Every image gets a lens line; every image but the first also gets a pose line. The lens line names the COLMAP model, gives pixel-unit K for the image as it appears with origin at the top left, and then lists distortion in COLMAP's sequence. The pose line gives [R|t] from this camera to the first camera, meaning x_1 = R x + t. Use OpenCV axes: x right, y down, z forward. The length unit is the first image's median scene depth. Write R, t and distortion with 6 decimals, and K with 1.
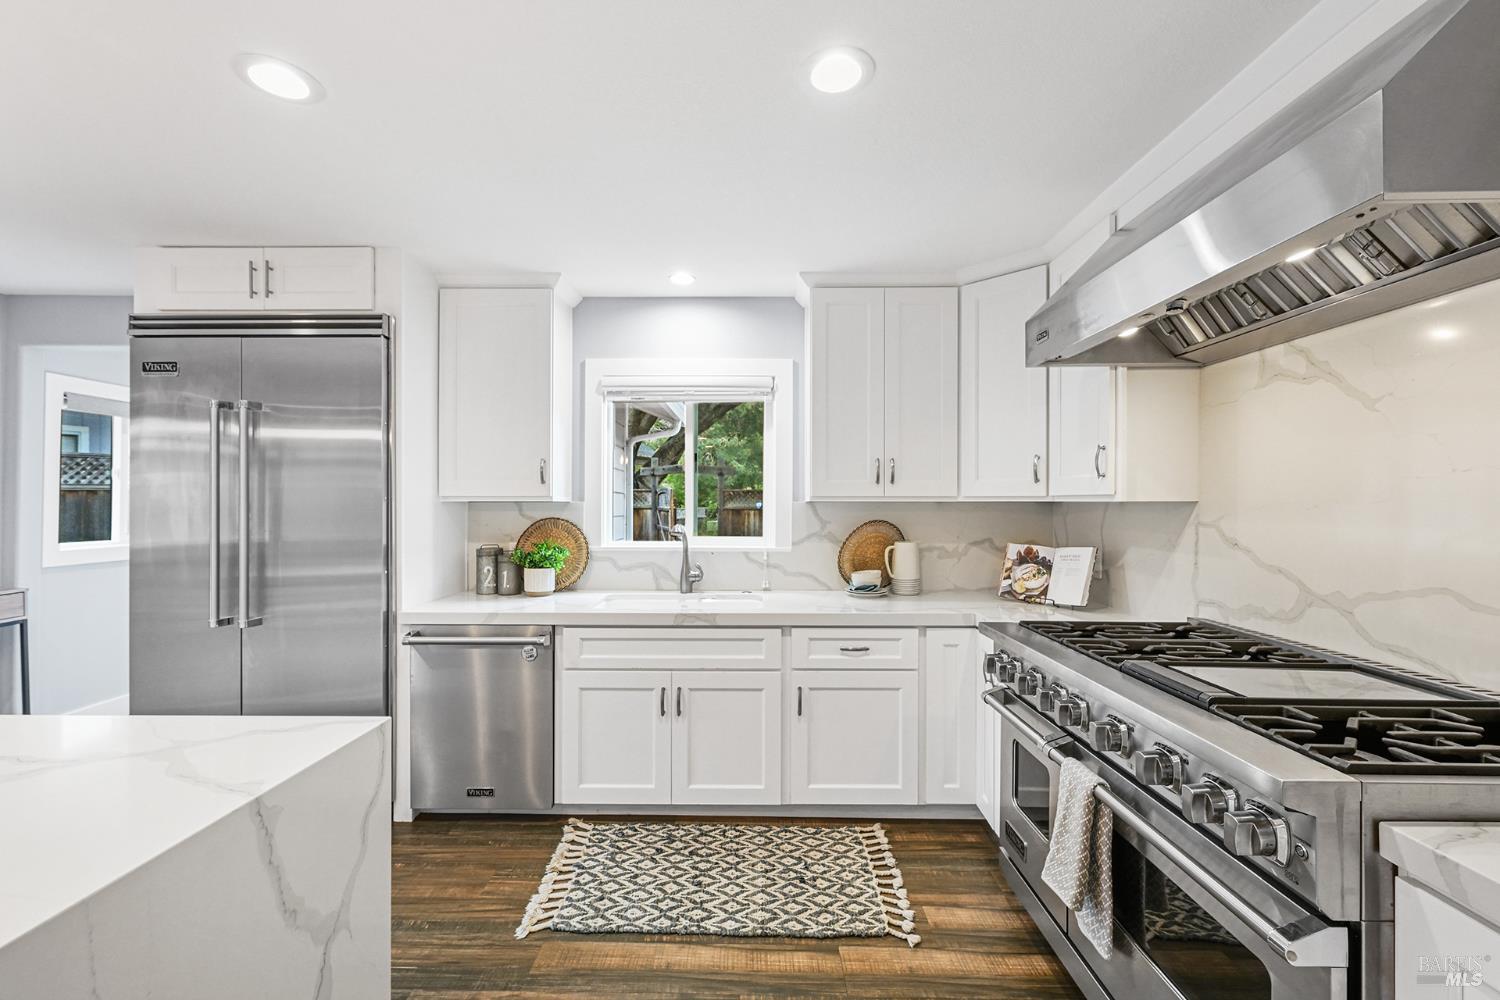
lens RADIAL K [[624.2, 0, 743.7], [0, 624.2, 501.4], [0, 0, 1]] dist [-0.001690, 0.000009]
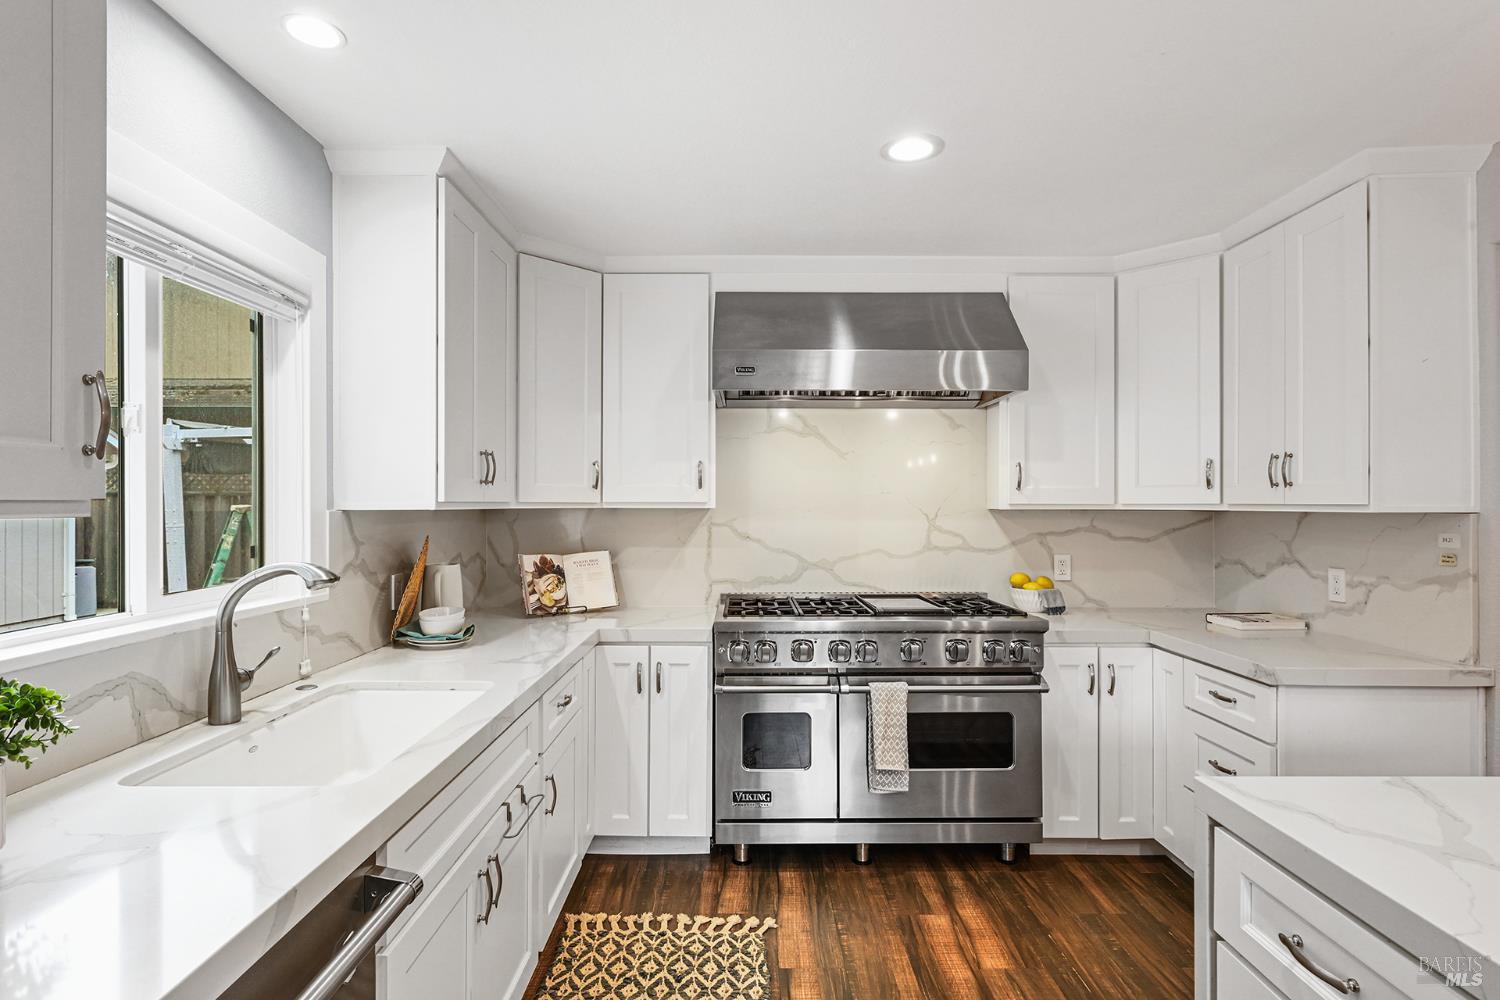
lens RADIAL K [[770.4, 0, 745.5], [0, 770.4, 502.9], [0, 0, 1]] dist [-0.005283, 0.000264]
pose [[-0.013026, -0.000525, 0.999915, -0.820648], [-0.001485, 0.999999, 0.000506, -0.009724], [-0.999914, -0.001478, -0.013027, 0.839882]]
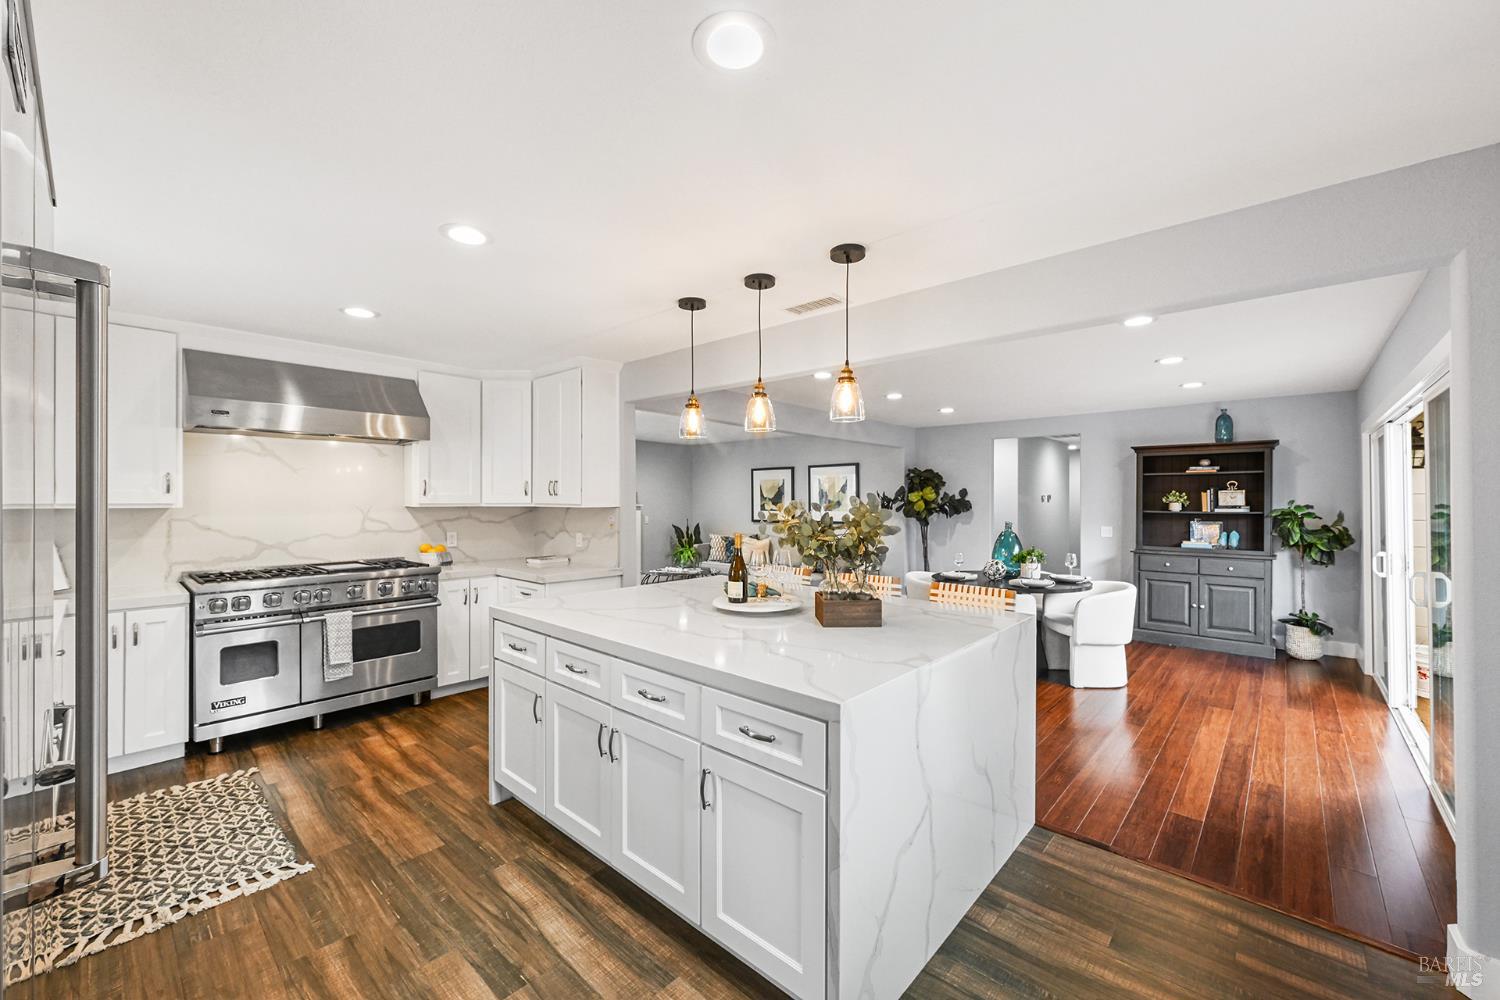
lens RADIAL K [[599.8, 0, 751.9], [0, 599.8, 500.0], [0, 0, 1]] dist [0.004083, 0.000076]
pose [[-0.748004, -0.005721, 0.663670, -1.432198], [-0.004277, 0.999984, 0.003800, -0.029630], [-0.663681, 0.000004, -0.748016, 1.047594]]
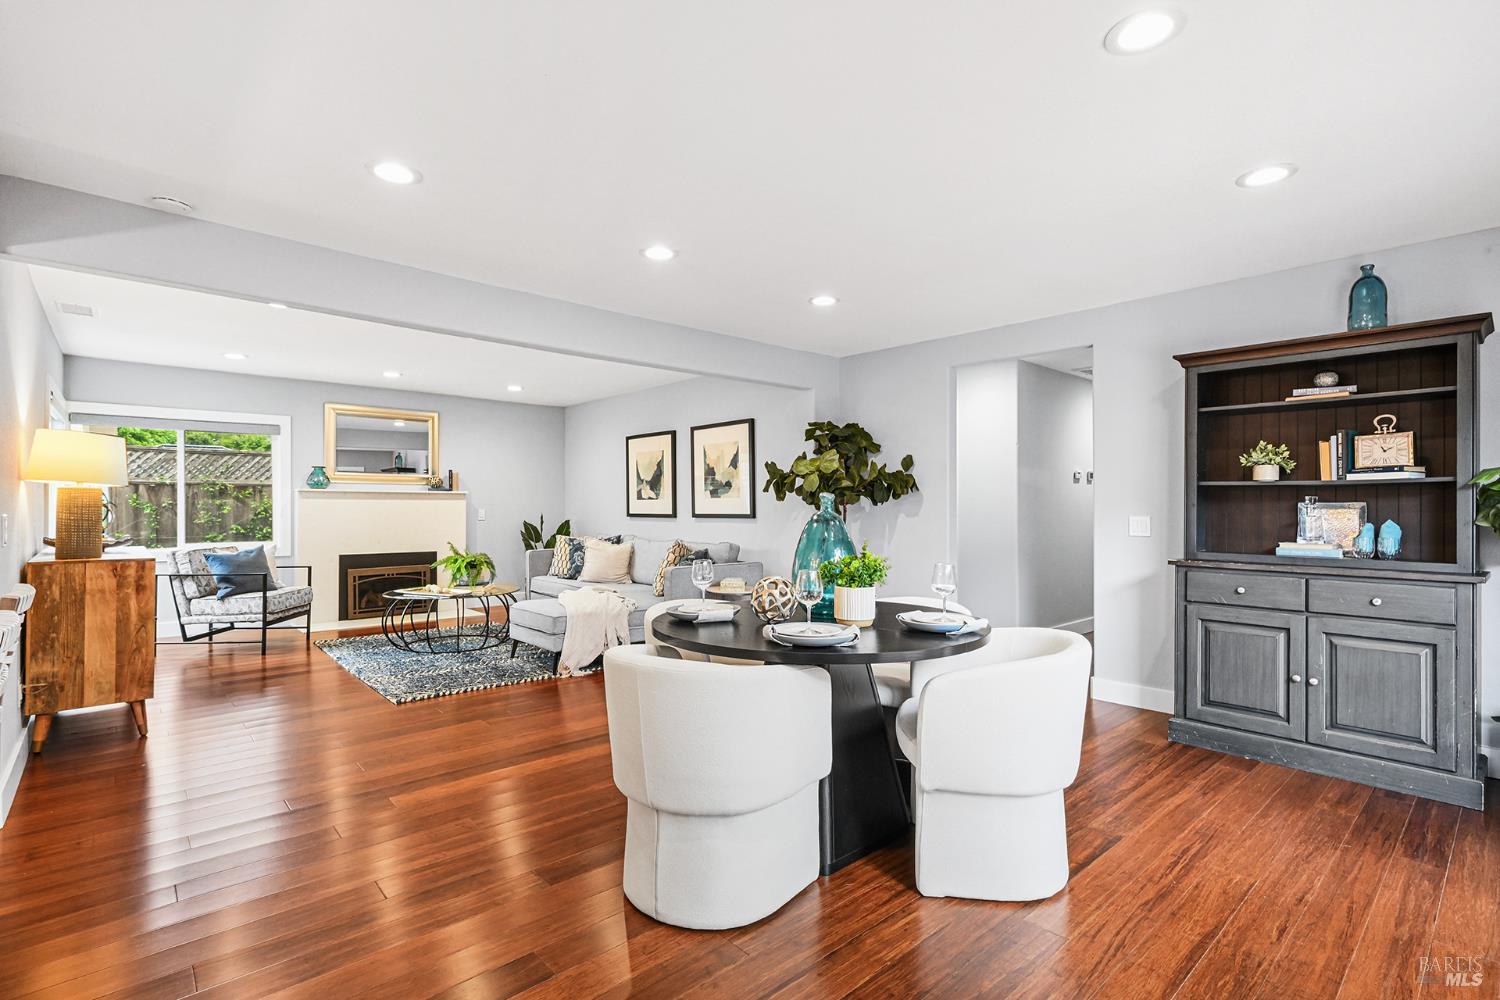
lens RADIAL K [[703.2, 0, 753.4], [0, 703.2, 503.0], [0, 0, 1]] dist [-0.004735, 0.001944]
pose [[-0.670001, -0.002606, 0.742356, -1.456279], [-0.001784, 0.999997, 0.001901, 0.064898], [-0.742358, -0.000050, -0.670003, -0.301396]]
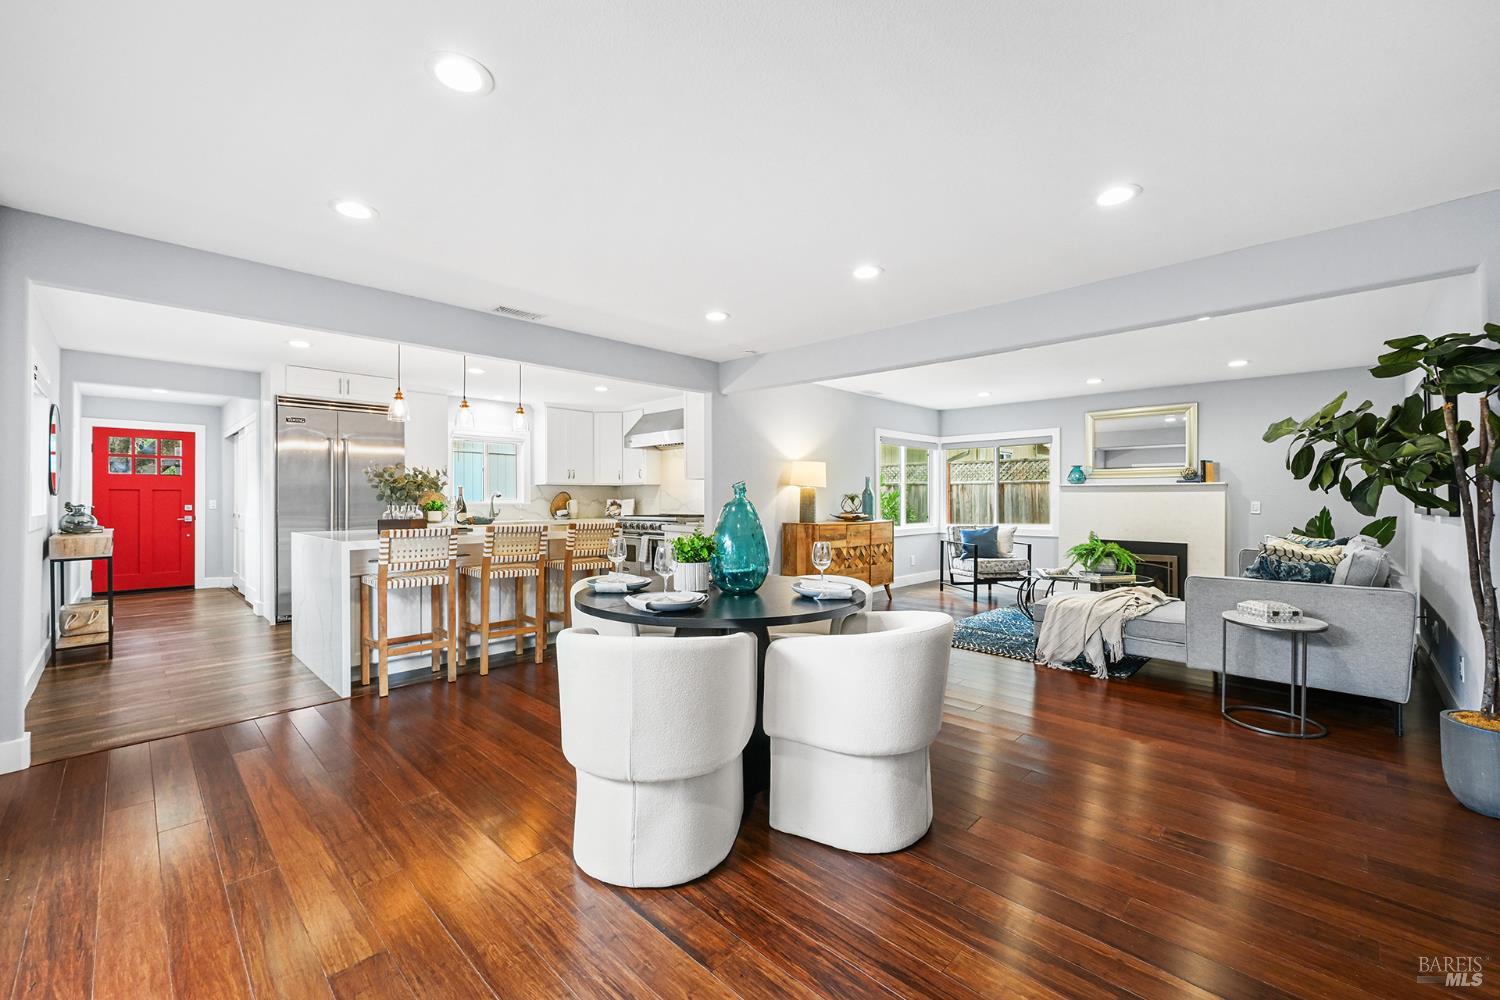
lens RADIAL K [[599.8, 0, 739.9], [0, 599.8, 499.5], [0, 0, 1]] dist [0.004083, 0.000076]
pose [[0.690190, -0.005005, 0.723611, -1.474313], [0.004632, 0.999986, 0.002498, 0.077422], [-0.723613, 0.001628, 0.690204, -1.749005]]
